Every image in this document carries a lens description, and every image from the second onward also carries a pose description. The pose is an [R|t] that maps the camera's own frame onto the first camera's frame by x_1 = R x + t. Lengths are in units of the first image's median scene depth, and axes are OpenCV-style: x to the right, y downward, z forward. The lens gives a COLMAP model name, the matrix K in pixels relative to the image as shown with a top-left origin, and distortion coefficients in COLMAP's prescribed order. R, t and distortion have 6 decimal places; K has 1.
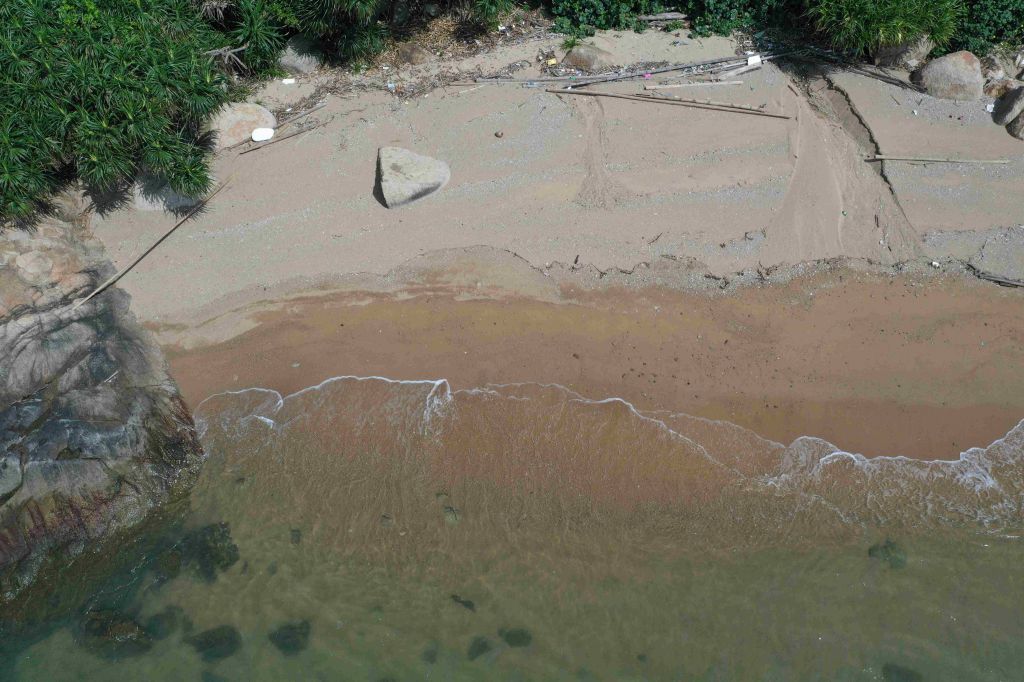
lens RADIAL K [[834.2, 0, 512.0], [0, 834.2, 341.0], [0, 0, 1]] dist [0.003811, -0.005506]
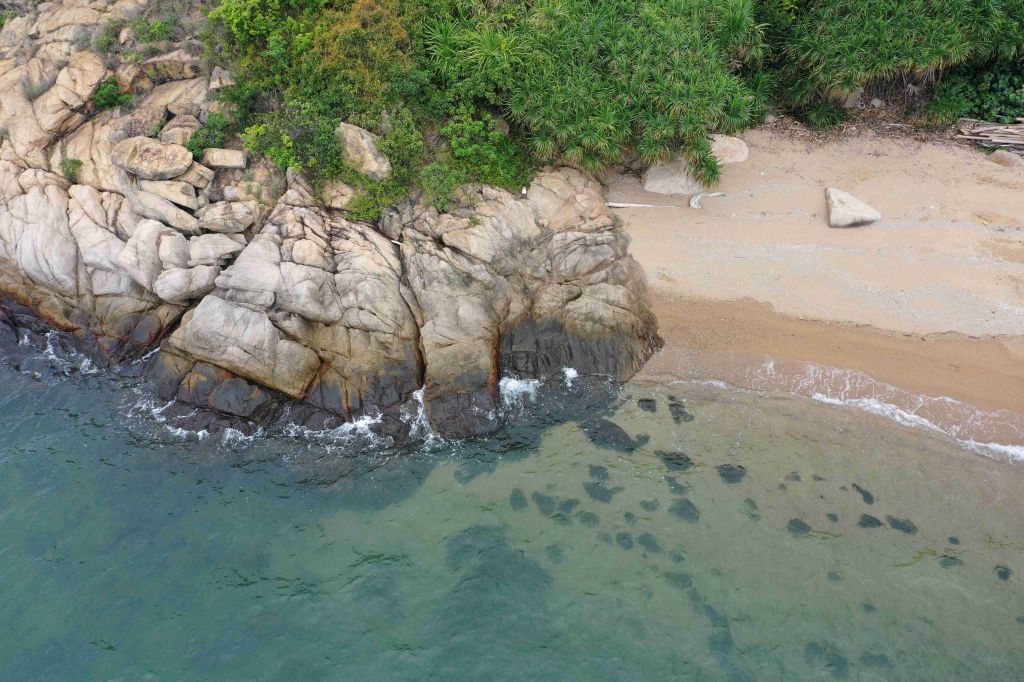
lens RADIAL K [[834.2, 0, 512.0], [0, 834.2, 341.0], [0, 0, 1]] dist [0.003811, -0.005506]
pose [[0.931376, 0.265952, -0.248613, -0.264679], [-0.298673, 0.948662, -0.104092, 0.333743], [0.208166, 0.171203, 0.962993, -0.402056]]
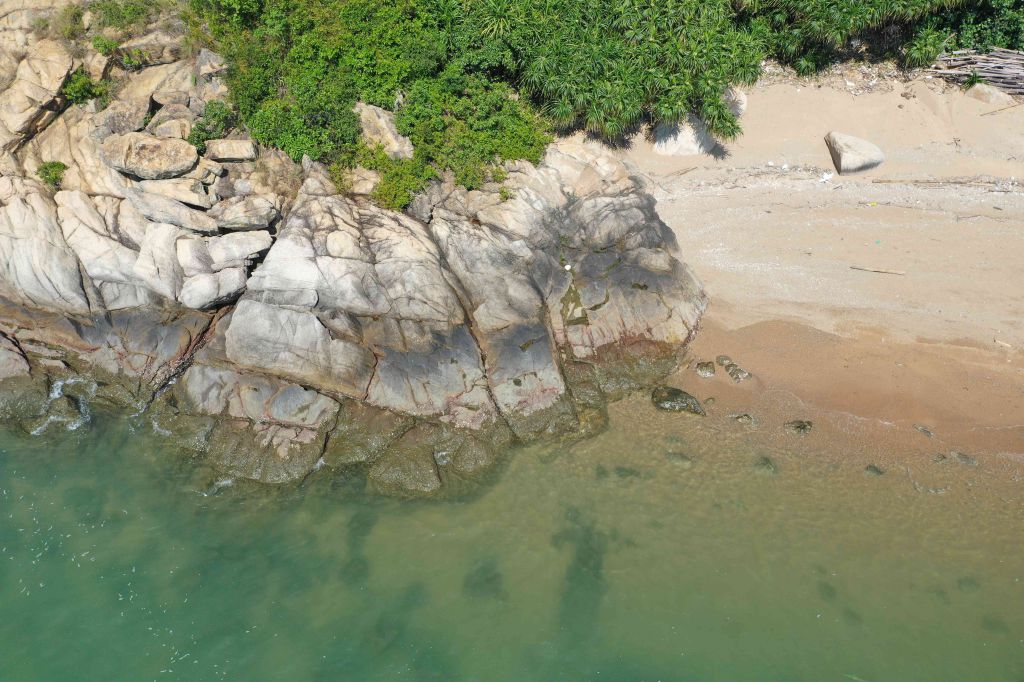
lens RADIAL K [[834.2, 0, 512.0], [0, 834.2, 341.0], [0, 0, 1]] dist [0.003811, -0.005506]
pose [[0.977511, 0.180805, -0.108548, -0.523417], [-0.189262, 0.979181, -0.073378, 0.345993], [0.093021, 0.092272, 0.991379, -0.427962]]
